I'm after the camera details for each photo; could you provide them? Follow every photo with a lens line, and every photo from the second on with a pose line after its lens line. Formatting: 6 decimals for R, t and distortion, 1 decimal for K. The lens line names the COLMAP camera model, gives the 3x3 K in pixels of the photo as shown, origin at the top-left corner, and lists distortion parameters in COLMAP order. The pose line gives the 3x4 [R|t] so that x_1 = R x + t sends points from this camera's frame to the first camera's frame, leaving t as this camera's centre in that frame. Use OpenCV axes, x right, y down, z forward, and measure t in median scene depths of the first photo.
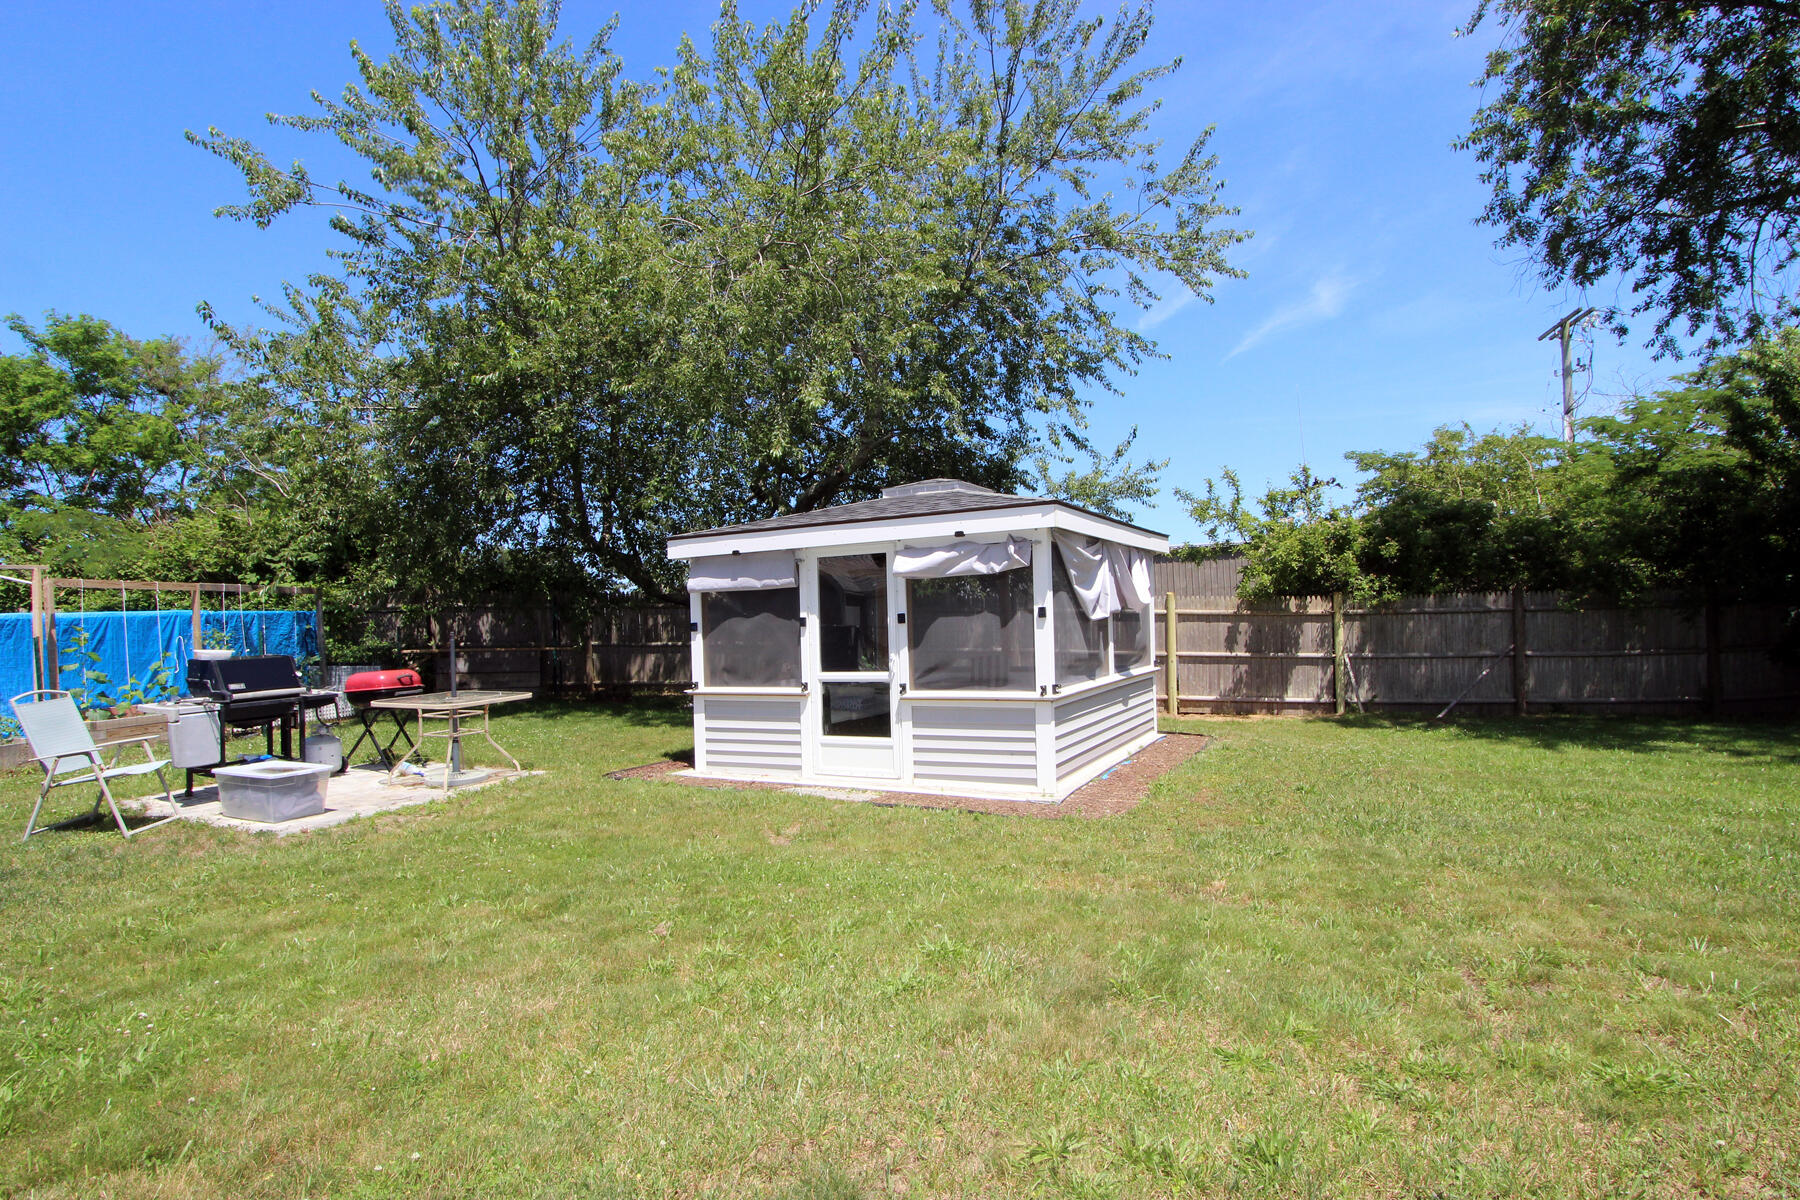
lens RADIAL K [[964.3, 0, 900.0], [0, 964.3, 600.0], [0, 0, 1]] dist [-0.000130, -0.000052]
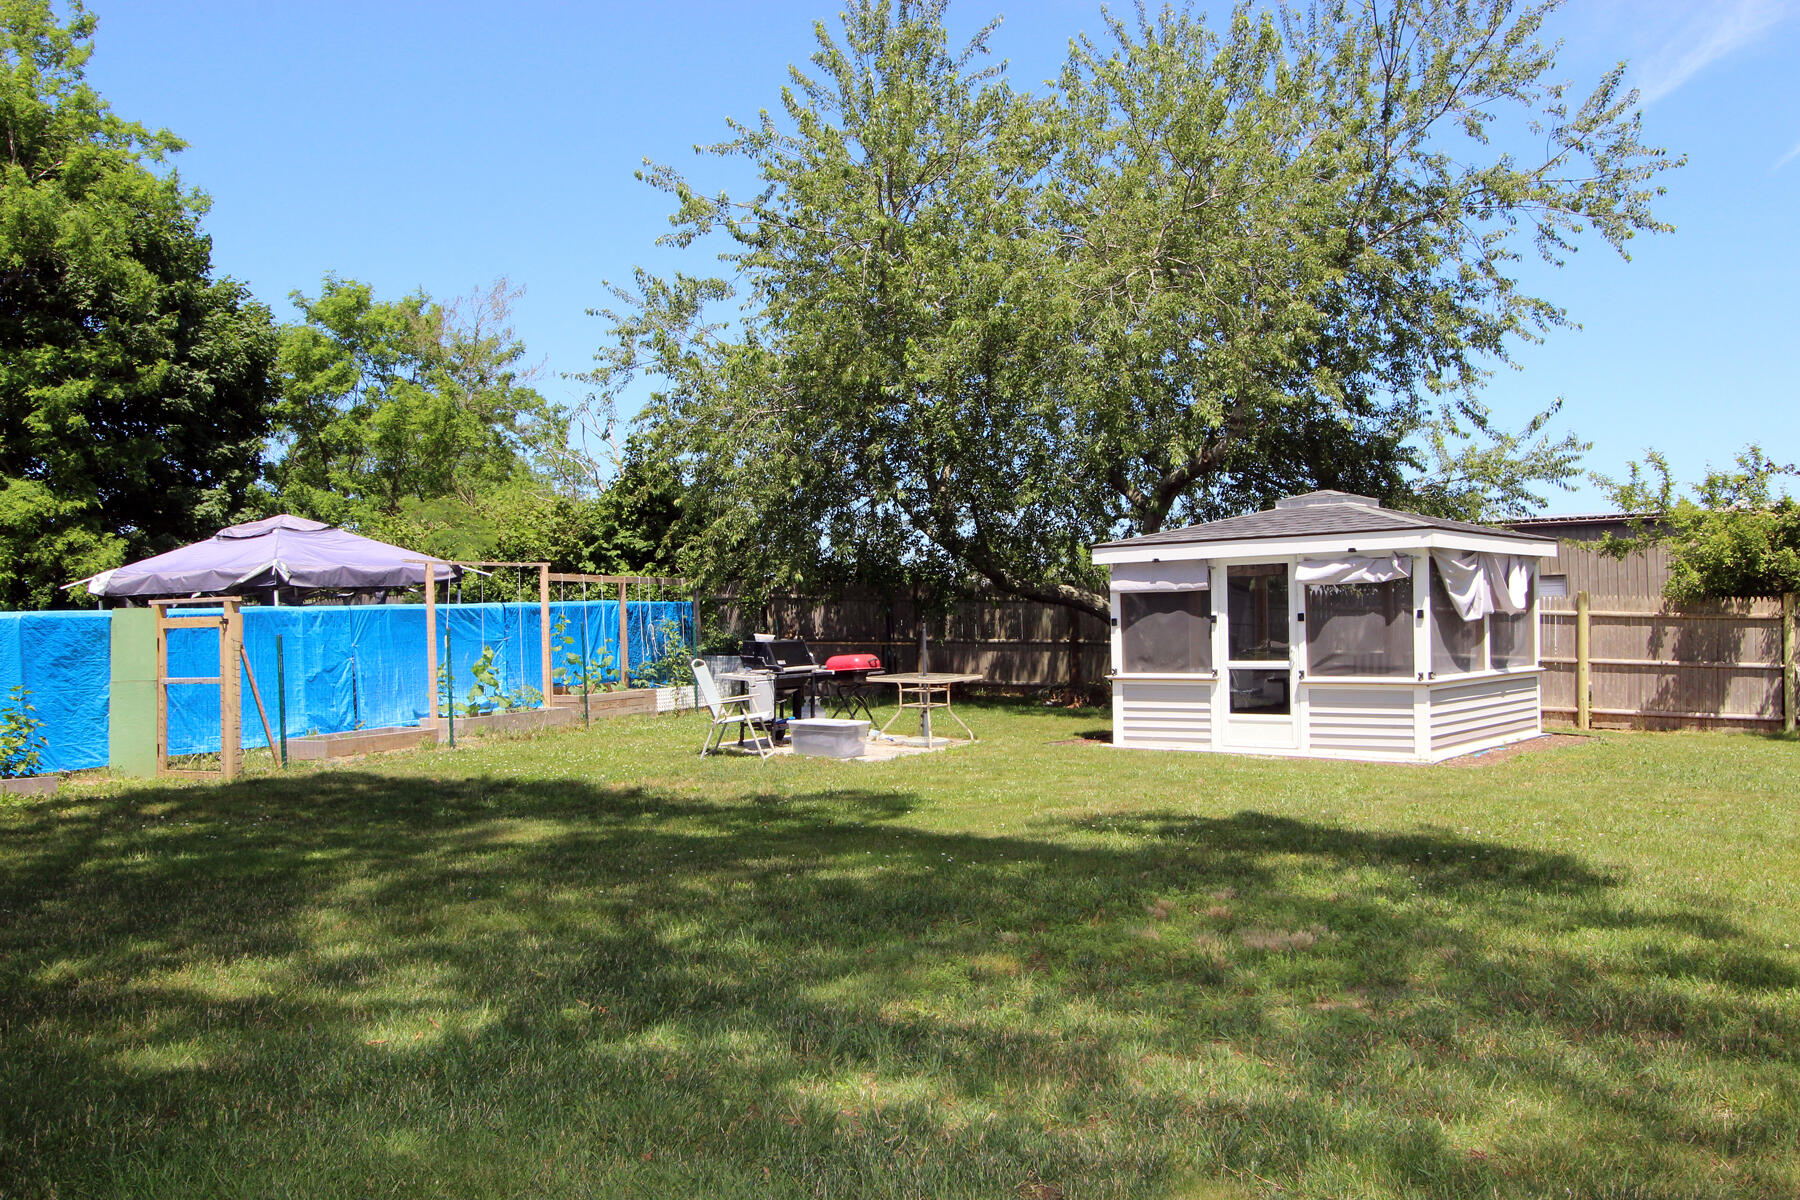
lens RADIAL K [[1417.4, 0, 900.0], [0, 1417.4, 600.0], [0, 0, 1]] dist [-0.060746, 0.070401]
pose [[0.974987, 0.010629, -0.222007, -0.084972], [-0.008497, 0.999908, 0.010558, -0.015117], [0.222099, -0.008407, 0.974988, -0.747229]]
